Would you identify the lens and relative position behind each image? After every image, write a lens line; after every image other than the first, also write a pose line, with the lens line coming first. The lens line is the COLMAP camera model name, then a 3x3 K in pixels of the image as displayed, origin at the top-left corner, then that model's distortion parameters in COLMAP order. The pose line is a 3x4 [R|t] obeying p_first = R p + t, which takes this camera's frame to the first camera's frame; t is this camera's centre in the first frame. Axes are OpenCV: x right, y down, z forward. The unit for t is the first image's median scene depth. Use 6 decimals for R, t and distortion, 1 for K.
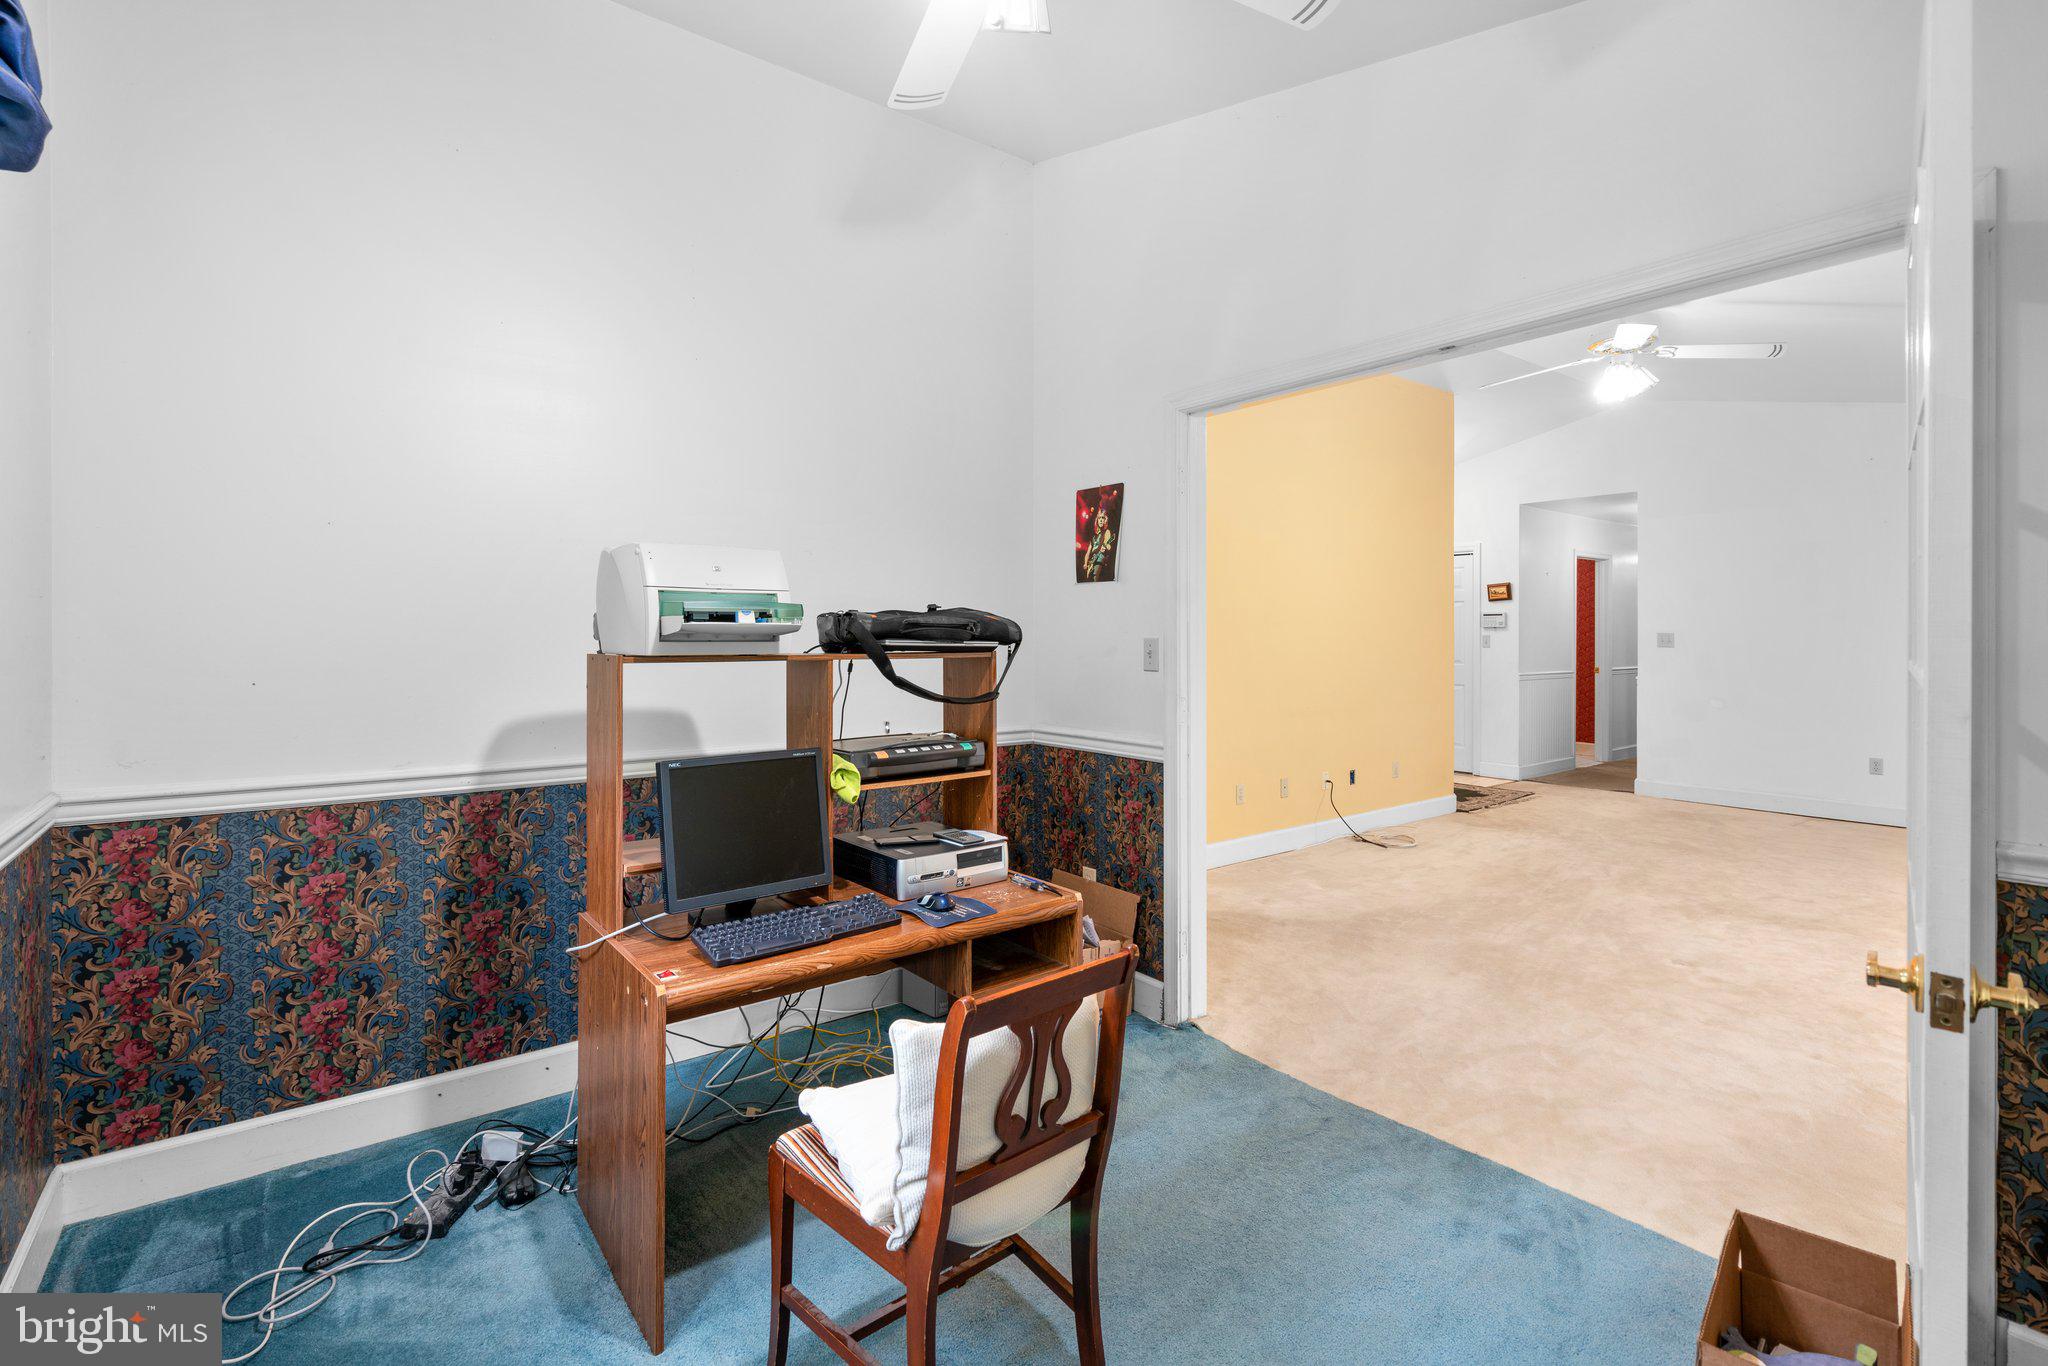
lens RADIAL K [[926.7, 0, 1034.8], [0, 926.7, 629.4], [0, 0, 1]] dist [0.001410, 0.000324]
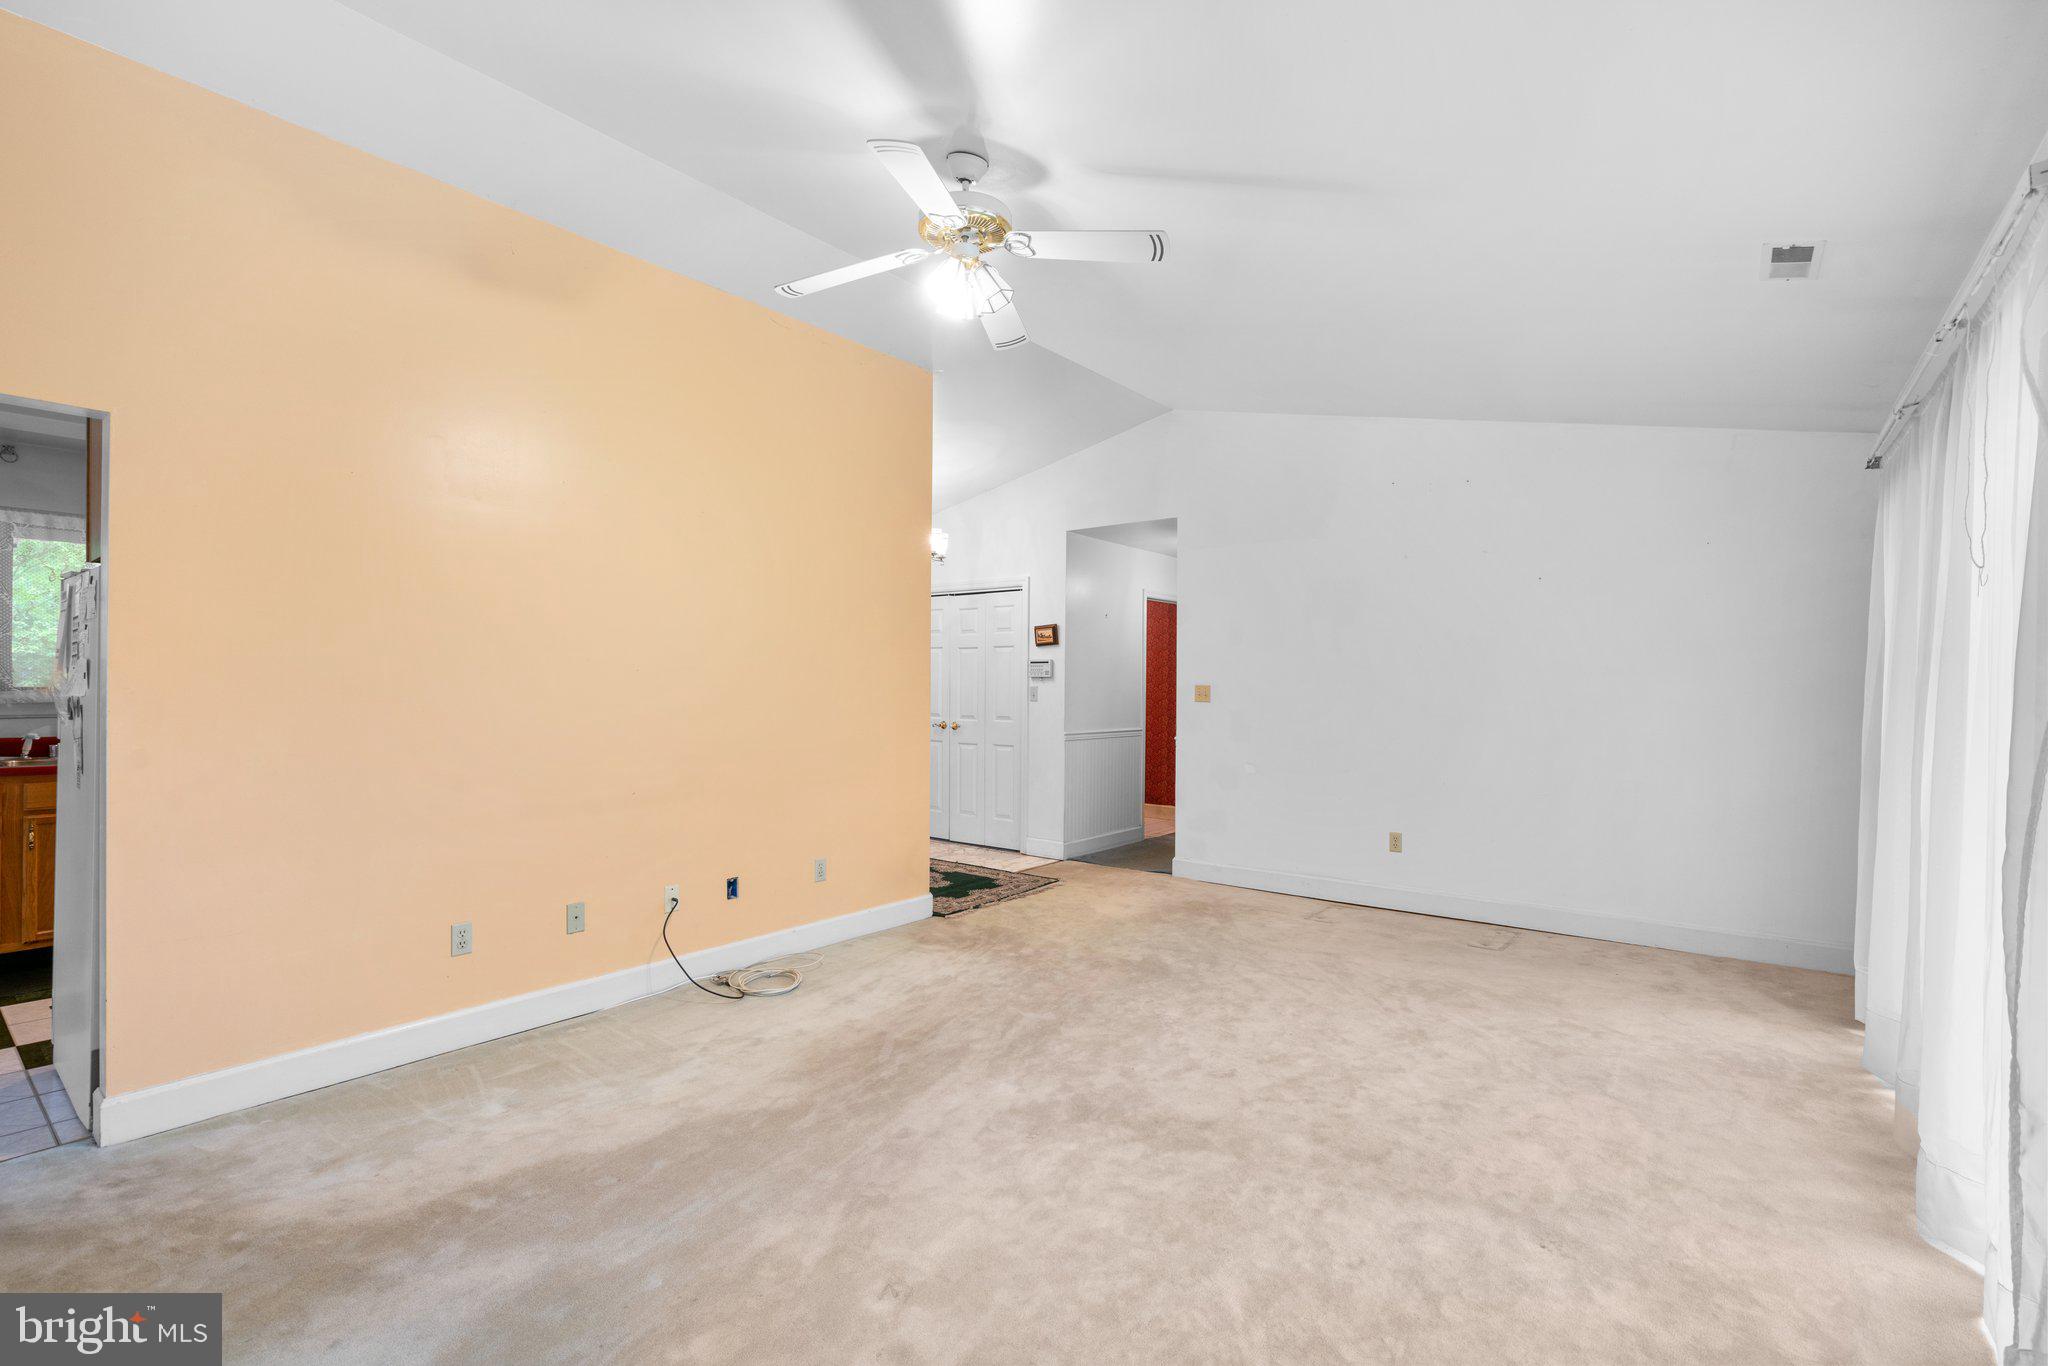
lens RADIAL K [[926.7, 0, 1018.4], [0, 926.7, 692.1], [0, 0, 1]] dist [0.001410, 0.000324]
pose [[0.970253, 0.003856, 0.242064, 0.279090], [-0.006869, 0.999909, 0.011606, 0.001554], [-0.241997, -0.012924, 0.970191, 0.198960]]
